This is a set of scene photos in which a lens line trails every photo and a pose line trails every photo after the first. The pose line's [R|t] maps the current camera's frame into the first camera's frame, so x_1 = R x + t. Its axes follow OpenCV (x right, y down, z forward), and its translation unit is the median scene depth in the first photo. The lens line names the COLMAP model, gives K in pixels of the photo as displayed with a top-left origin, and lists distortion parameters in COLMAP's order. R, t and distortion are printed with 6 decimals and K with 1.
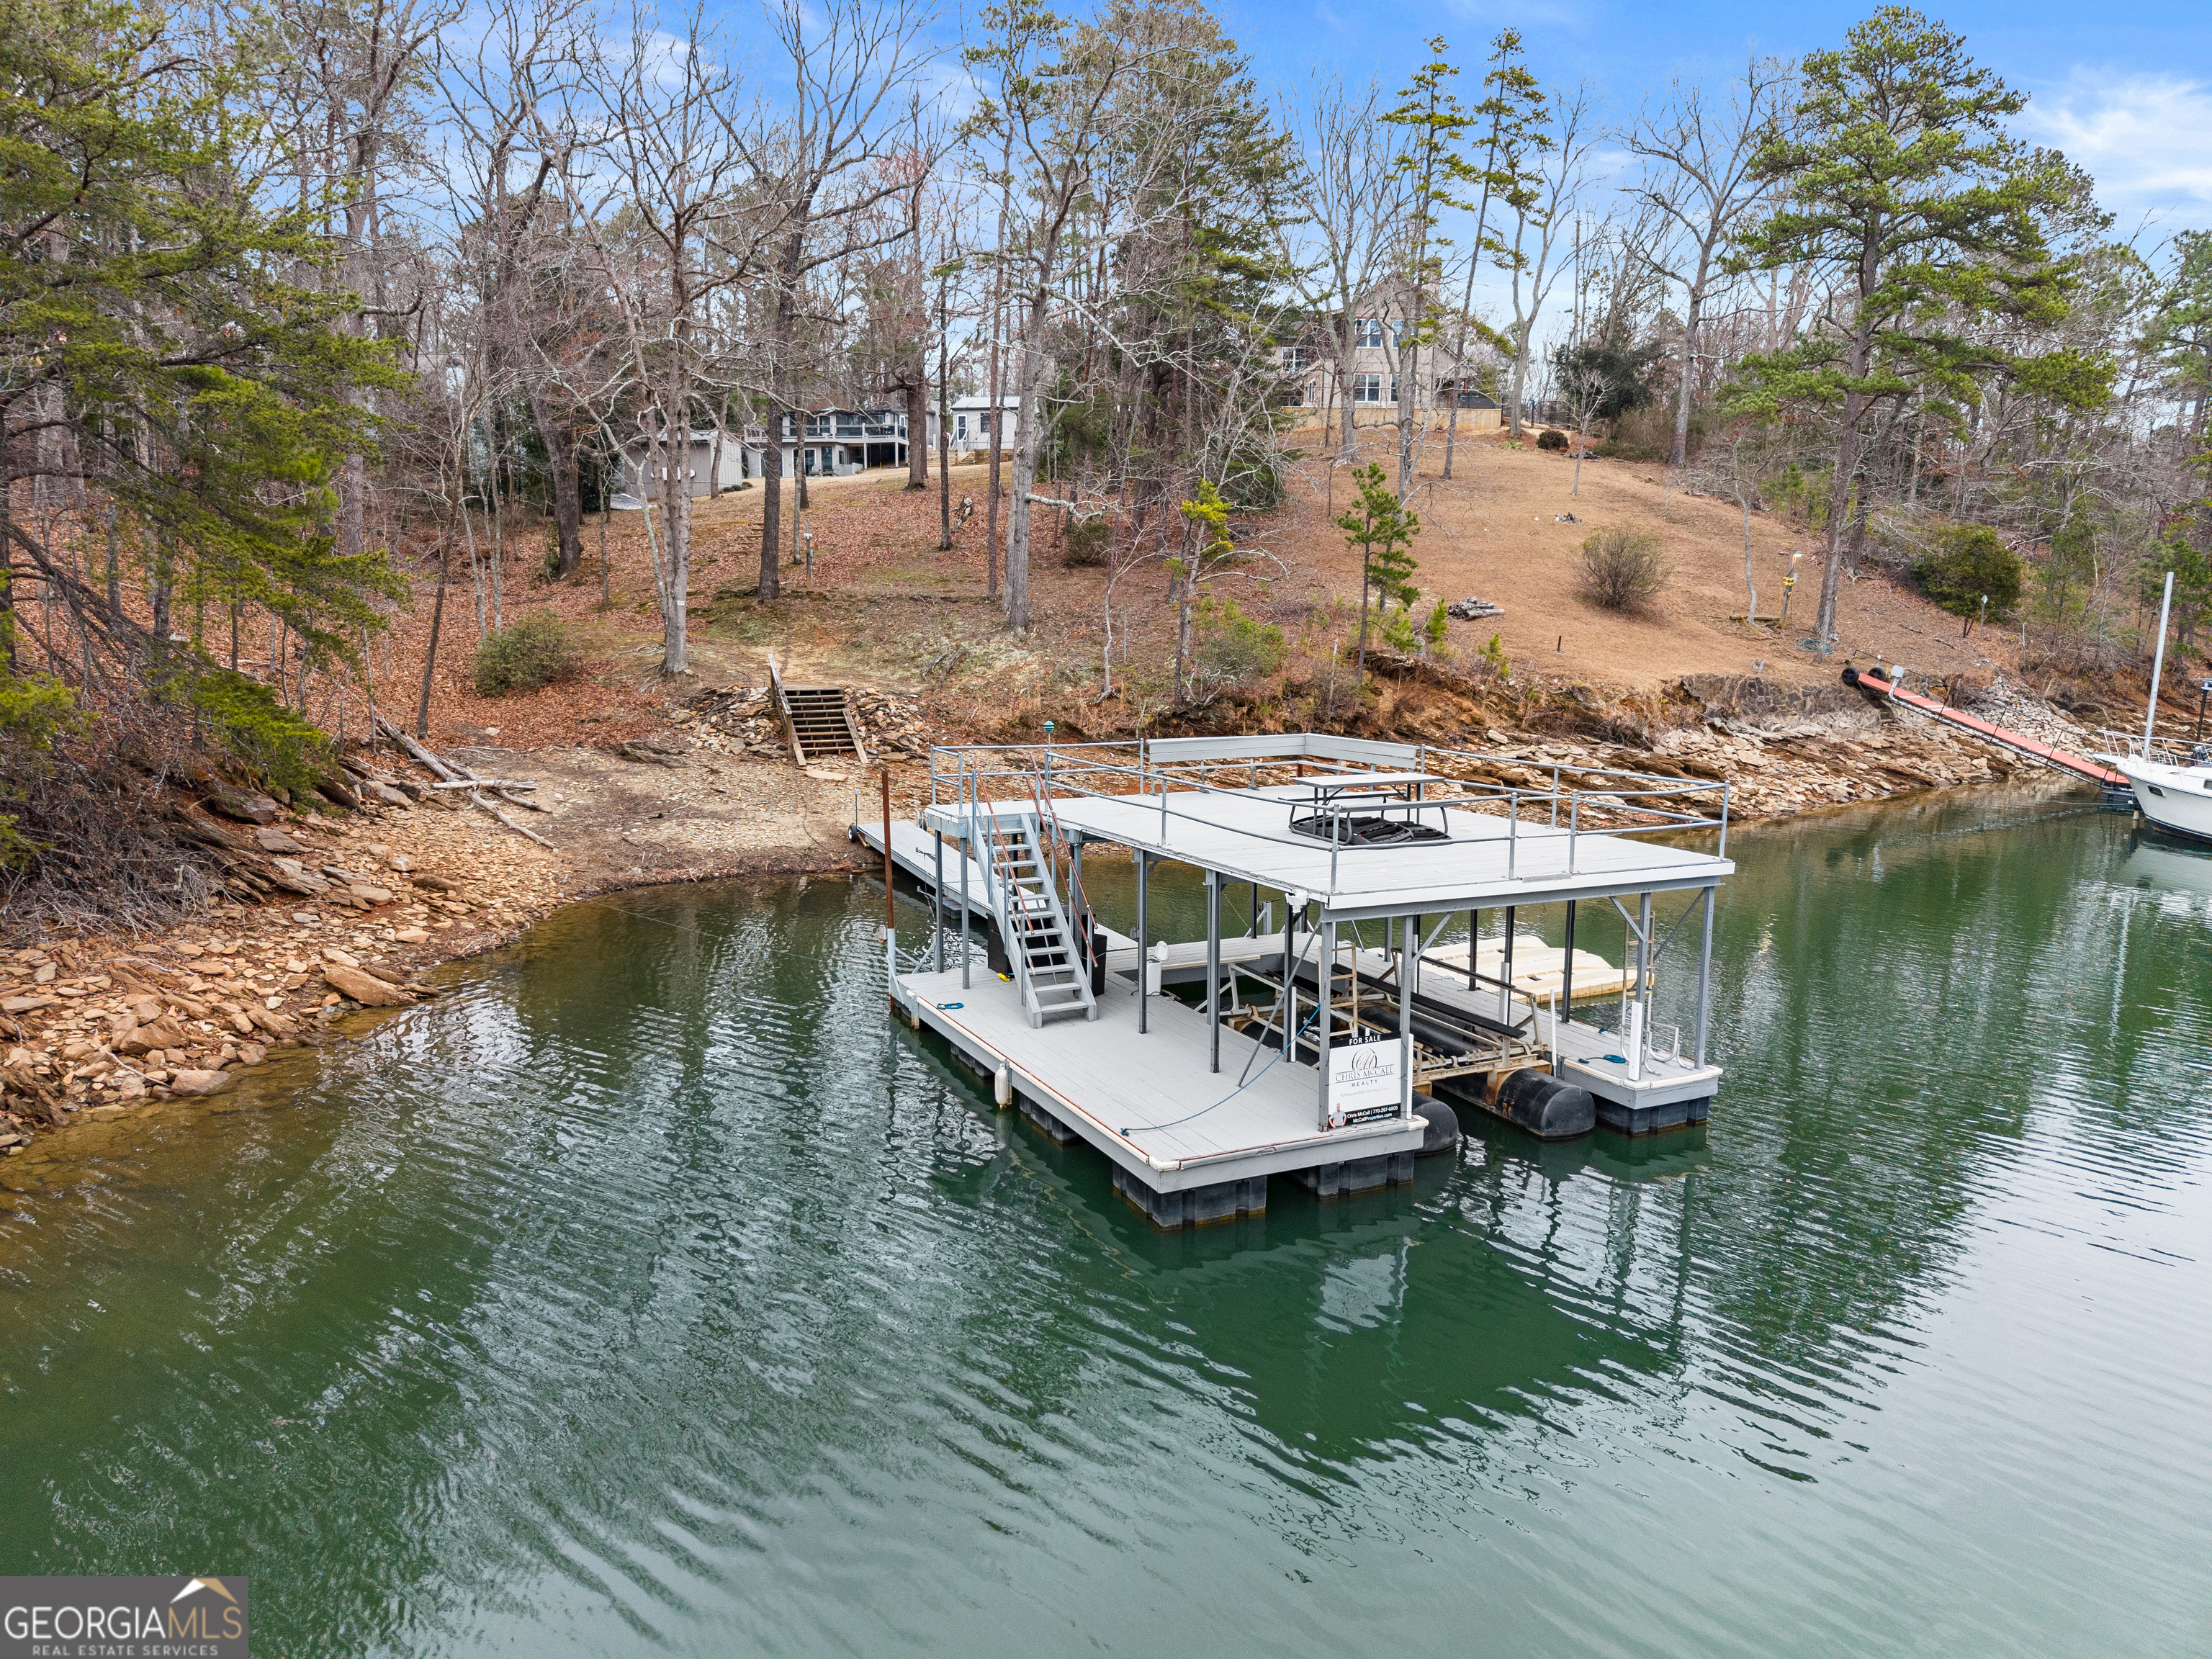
lens RADIAL K [[1557.4, 0, 1102.6], [0, 1557.4, 841.7], [0, 0, 1]] dist [0.105386, -0.191775]
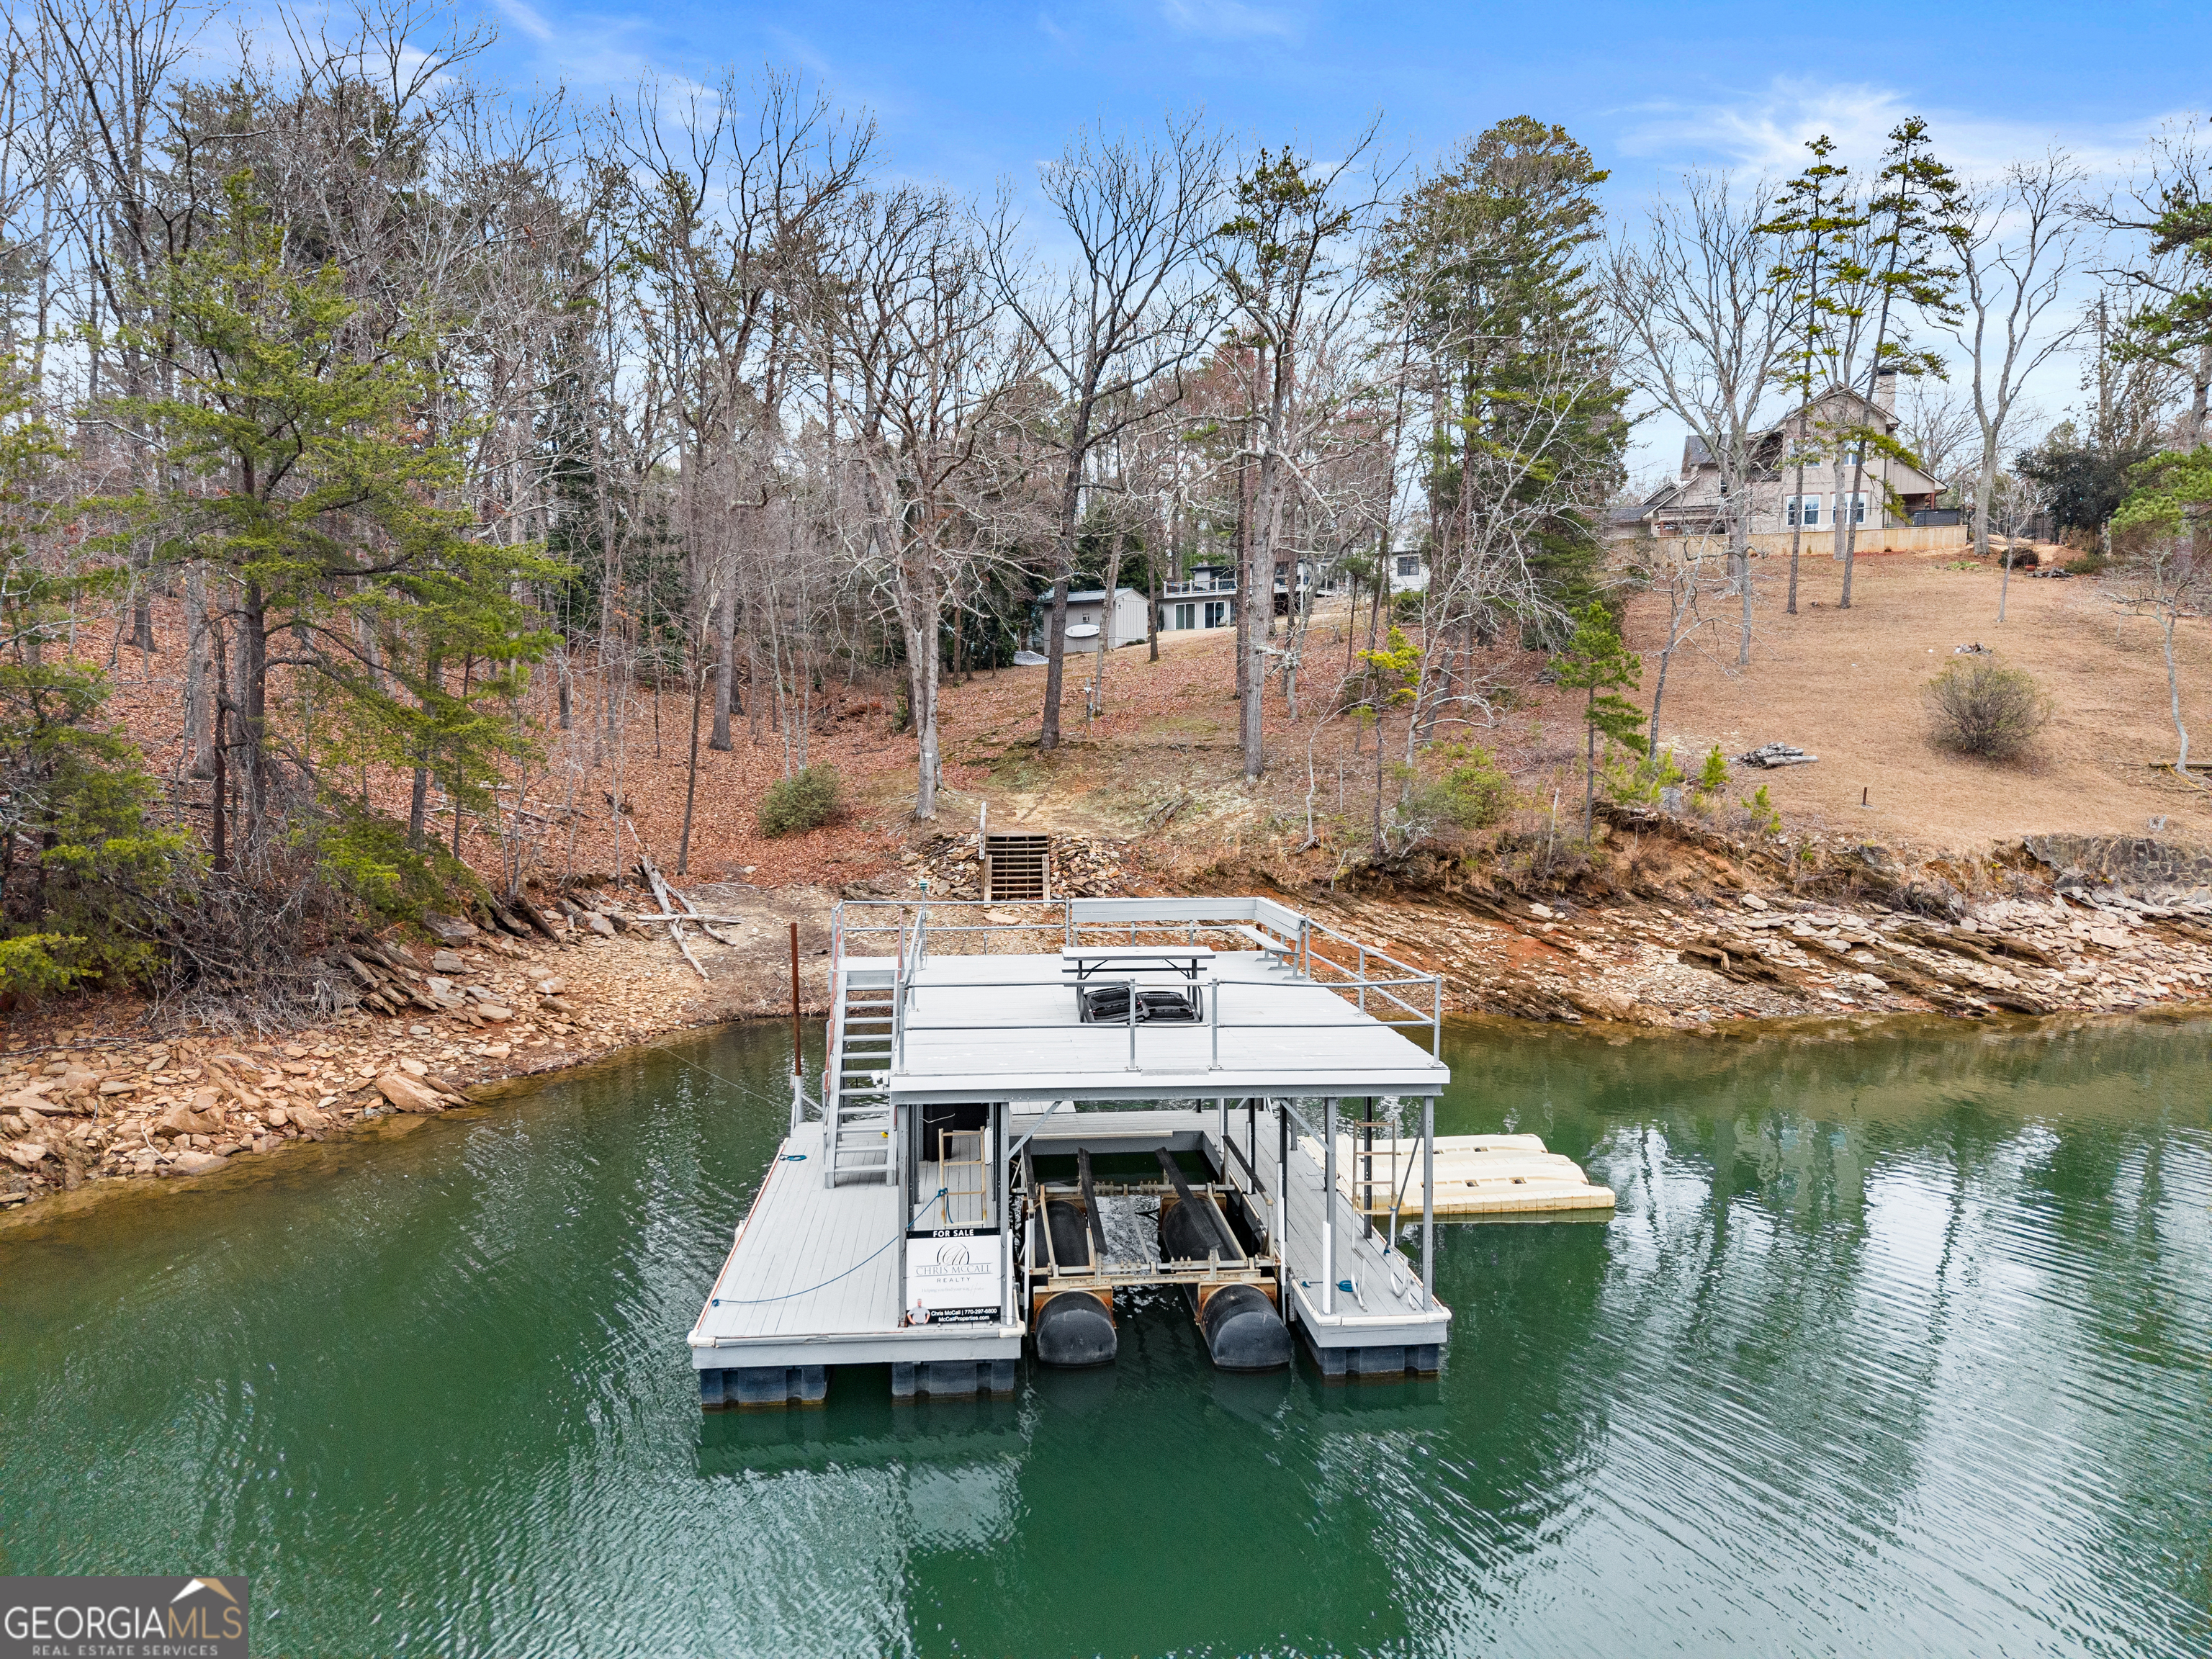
lens RADIAL K [[1554.4, 0, 1106.0], [0, 1554.4, 829.5], [0, 0, 1]] dist [0.070002, -0.103020]
pose [[0.930054, 0.014779, -0.367125, 0.235936], [-0.048642, 0.995349, -0.083158, -0.016664], [0.364188, 0.095199, 0.926447, 0.053287]]
